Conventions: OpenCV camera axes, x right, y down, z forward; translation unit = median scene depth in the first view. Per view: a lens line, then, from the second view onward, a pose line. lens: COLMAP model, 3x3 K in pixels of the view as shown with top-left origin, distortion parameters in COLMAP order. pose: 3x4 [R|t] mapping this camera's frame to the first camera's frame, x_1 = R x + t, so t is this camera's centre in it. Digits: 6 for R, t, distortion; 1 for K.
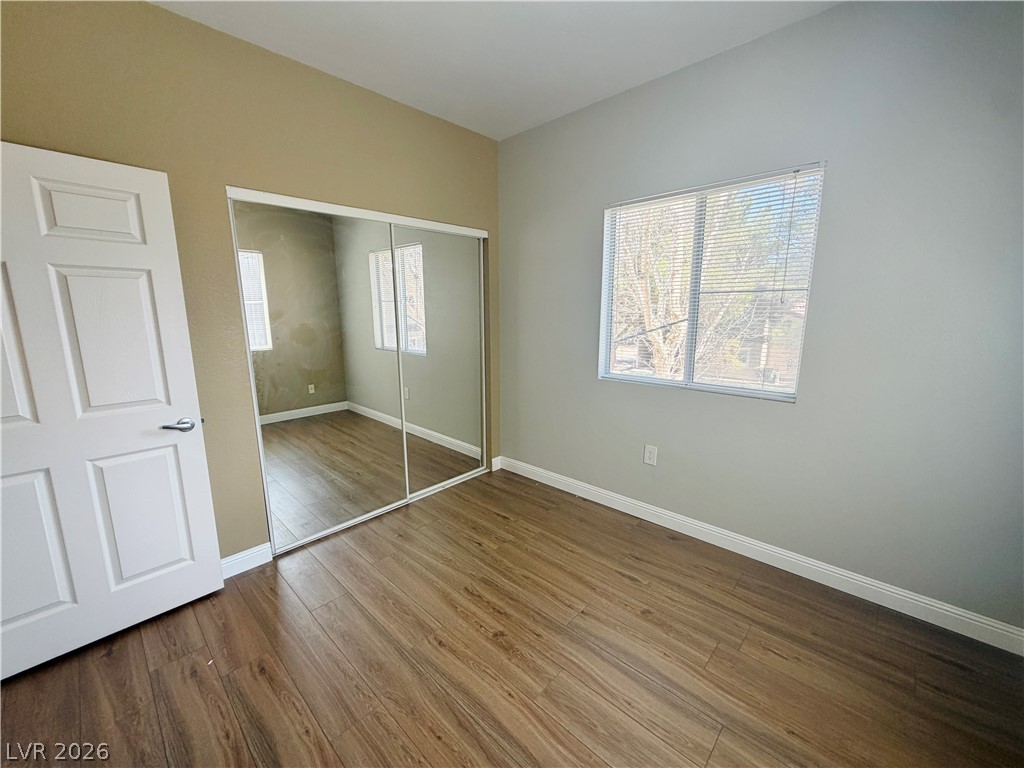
lens RADIAL K [[407.1, 0, 511.0], [0, 407.1, 385.3], [0, 0, 1]] dist [-0.000940, -0.000284]
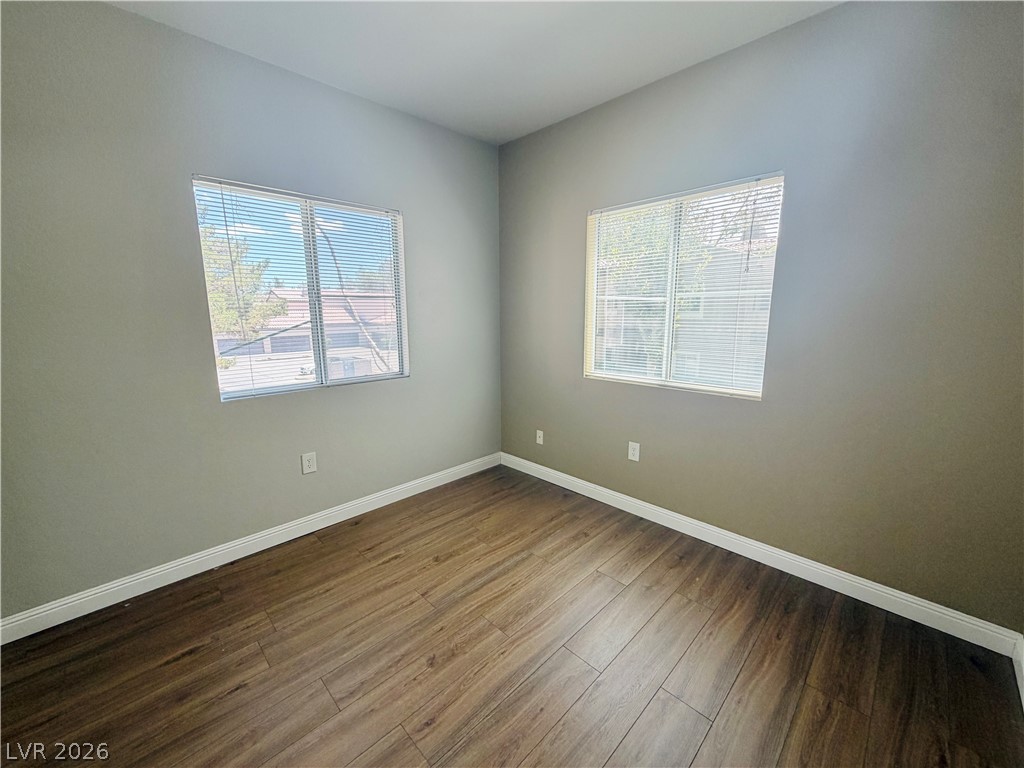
lens RADIAL K [[407.1, 0, 511.0], [0, 407.1, 385.3], [0, 0, 1]] dist [-0.000940, -0.000284]
pose [[0.032984, -0.174470, 0.984110, -0.737083], [0.187687, 0.968209, 0.165360, -0.100519], [-0.981675, 0.179251, 0.064681, 0.585334]]
